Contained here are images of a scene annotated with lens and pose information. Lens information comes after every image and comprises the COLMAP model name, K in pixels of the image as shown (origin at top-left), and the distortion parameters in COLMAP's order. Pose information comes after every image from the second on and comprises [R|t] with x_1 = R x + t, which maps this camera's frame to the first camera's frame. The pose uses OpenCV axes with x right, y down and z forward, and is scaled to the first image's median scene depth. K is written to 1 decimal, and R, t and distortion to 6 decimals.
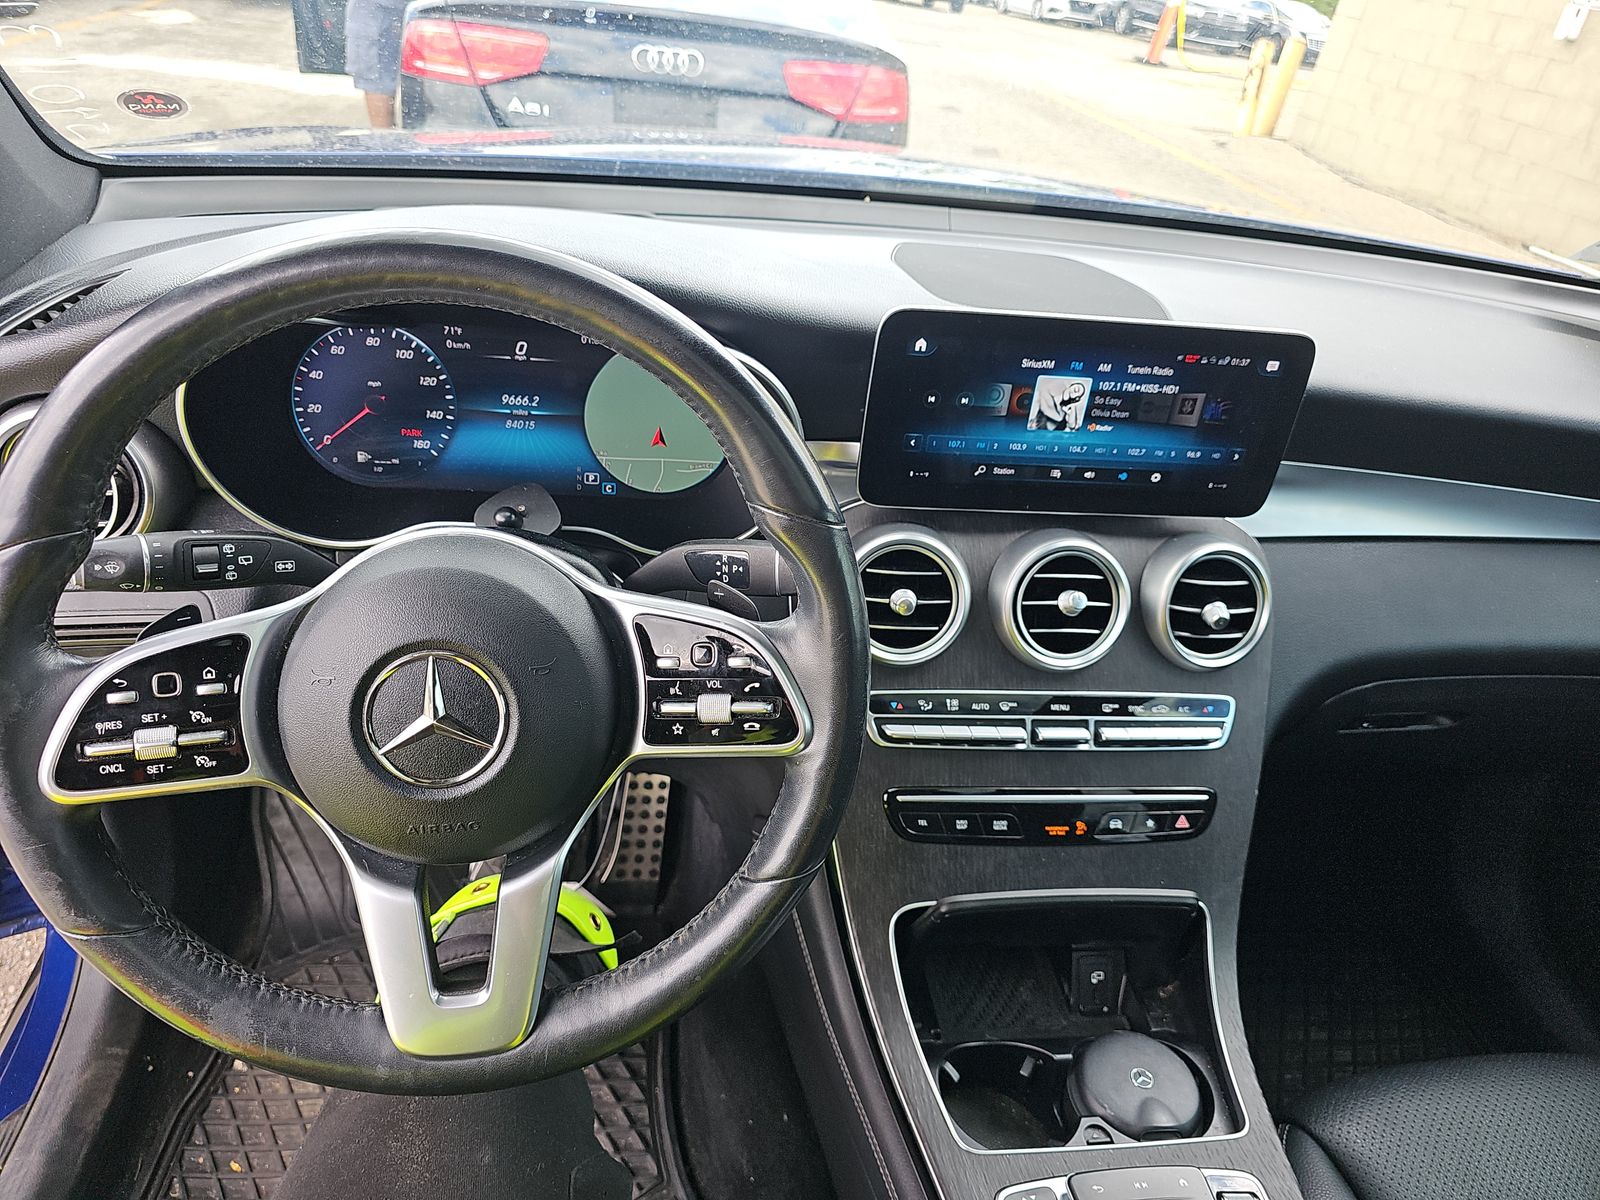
lens RADIAL K [[1069.8, 0, 800.0], [0, 1069.8, 600.0], [0, 0, 1]] dist [0.033357, -0.032194]
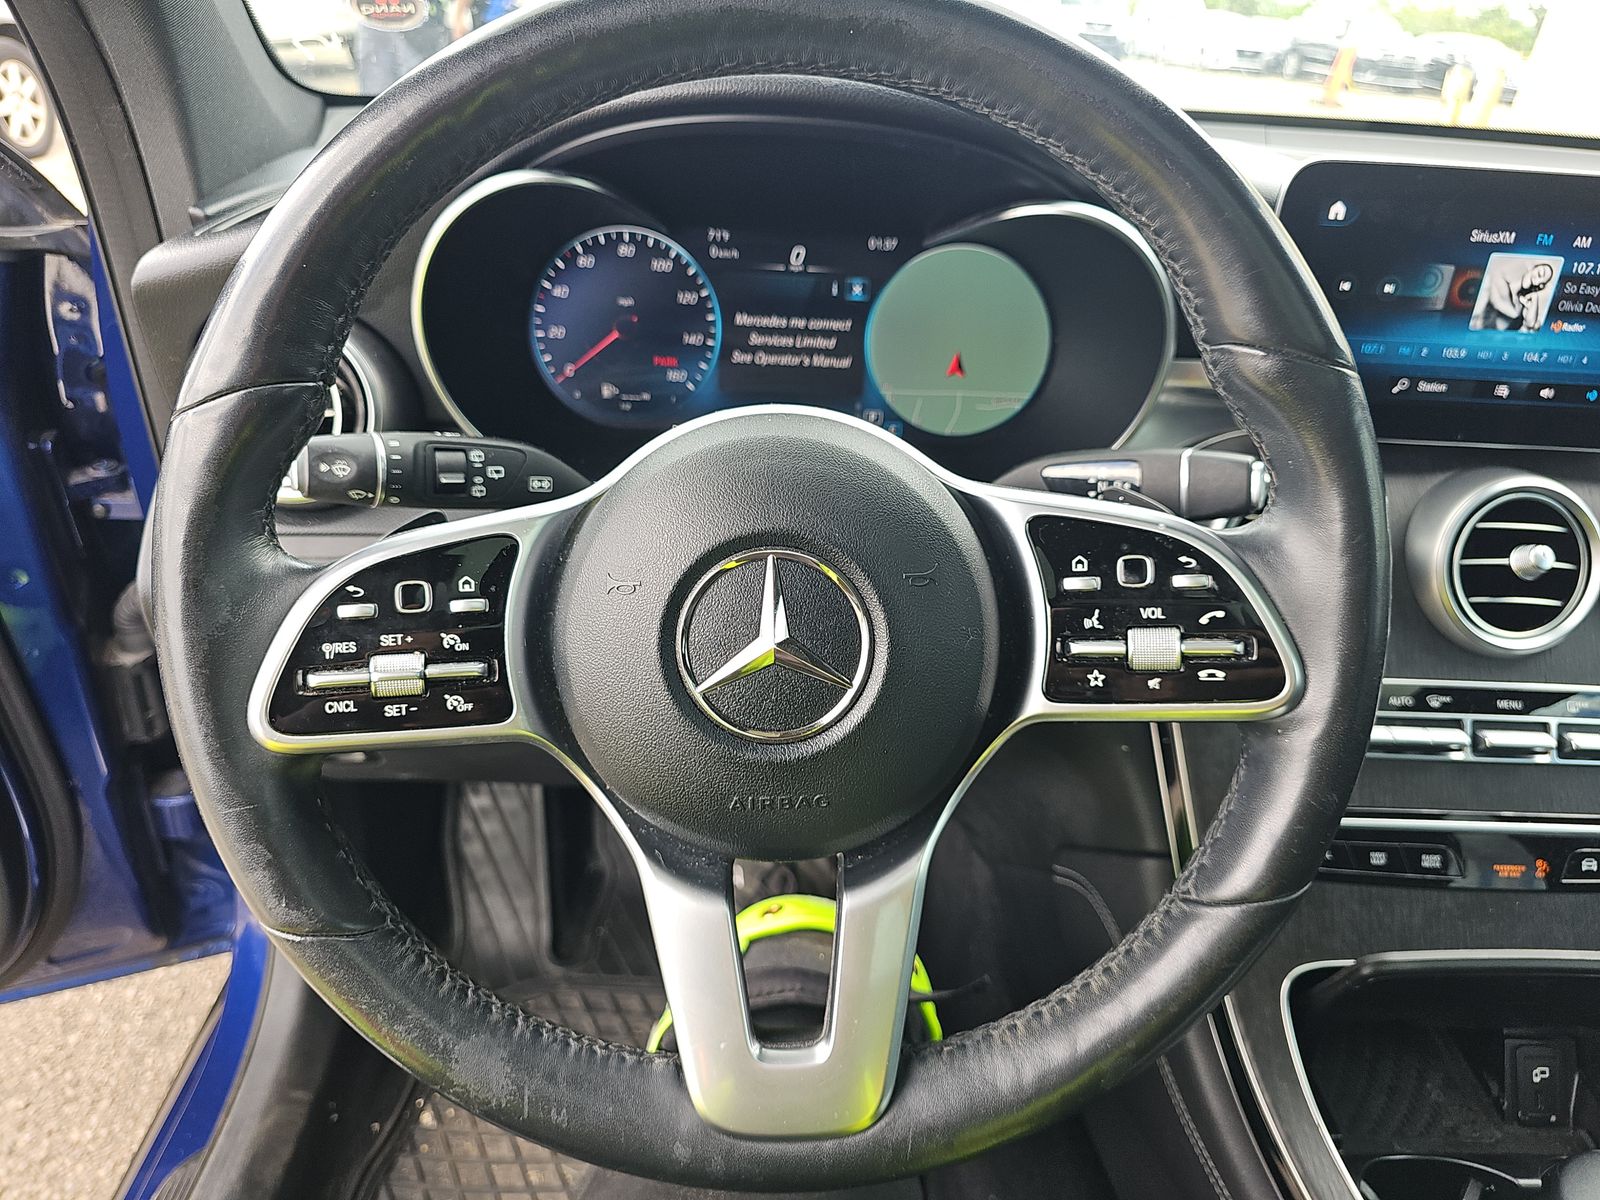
lens RADIAL K [[1090.5, 0, 820.9], [0, 1090.5, 601.0], [0, 0, 1]] dist [0.027669, -0.039635]
pose [[0.992756, 0.006086, -0.119995, -0.171523], [-0.012622, 0.998473, -0.053784, 0.092136], [0.119485, 0.054909, 0.991316, 0.226259]]
